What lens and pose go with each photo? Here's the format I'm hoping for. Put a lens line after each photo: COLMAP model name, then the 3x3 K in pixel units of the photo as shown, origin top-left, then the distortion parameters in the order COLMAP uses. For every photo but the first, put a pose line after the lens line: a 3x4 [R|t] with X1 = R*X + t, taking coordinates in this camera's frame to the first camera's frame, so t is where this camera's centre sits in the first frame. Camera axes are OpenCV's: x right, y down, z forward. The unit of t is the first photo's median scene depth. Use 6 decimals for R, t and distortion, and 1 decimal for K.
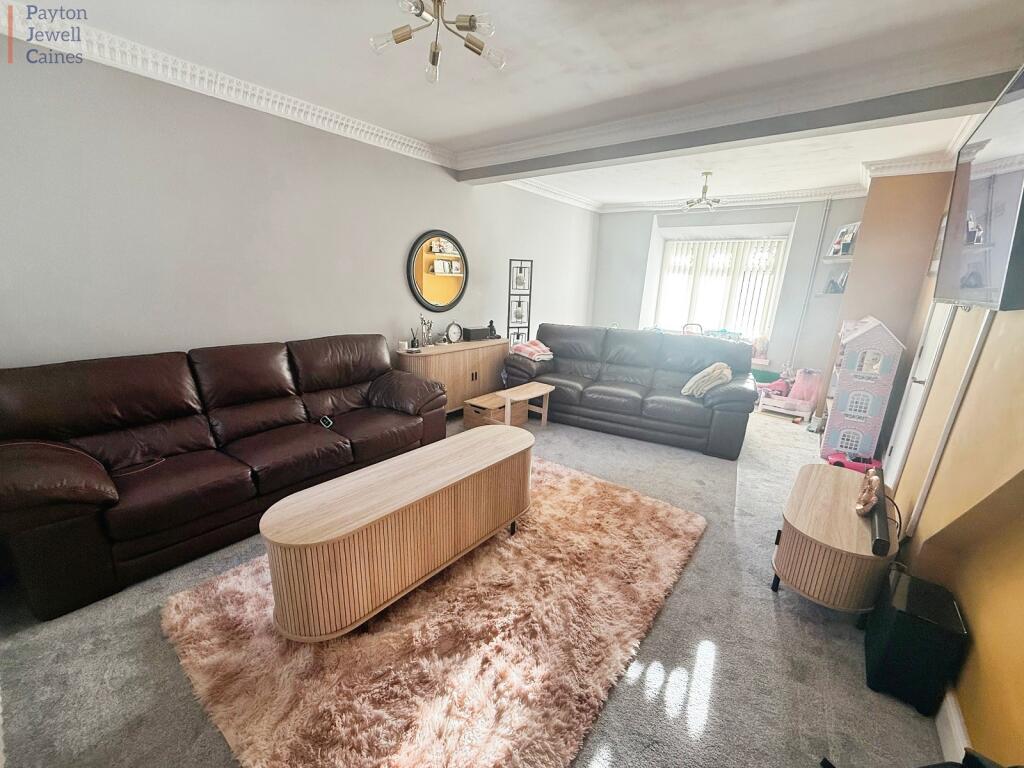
lens RADIAL K [[410.6, 0, 511.1], [0, 410.6, 396.6], [0, 0, 1]] dist [0.000355, -0.000014]
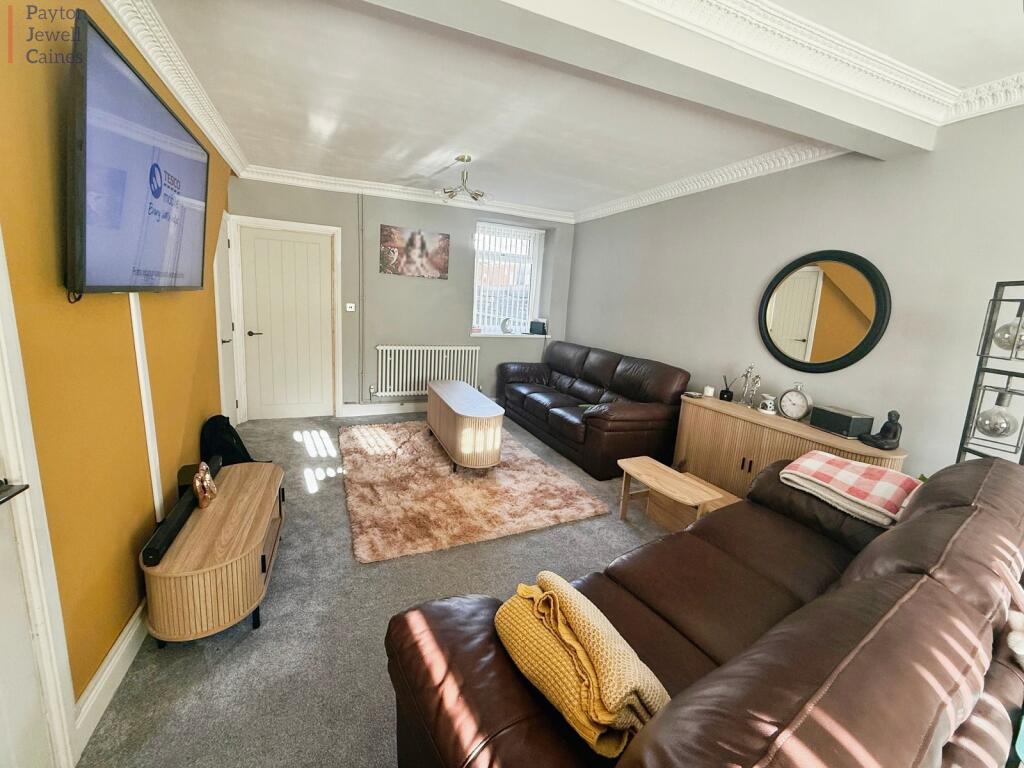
lens RADIAL K [[408.1, 0, 505.0], [0, 408.1, 378.3], [0, 0, 1]] dist [0.000237, -0.000022]
pose [[-0.476370, 0.103192, -0.873168, 0.685696], [-0.312416, 0.908418, 0.277801, -0.250495], [0.821868, 0.405128, -0.400504, 0.954806]]
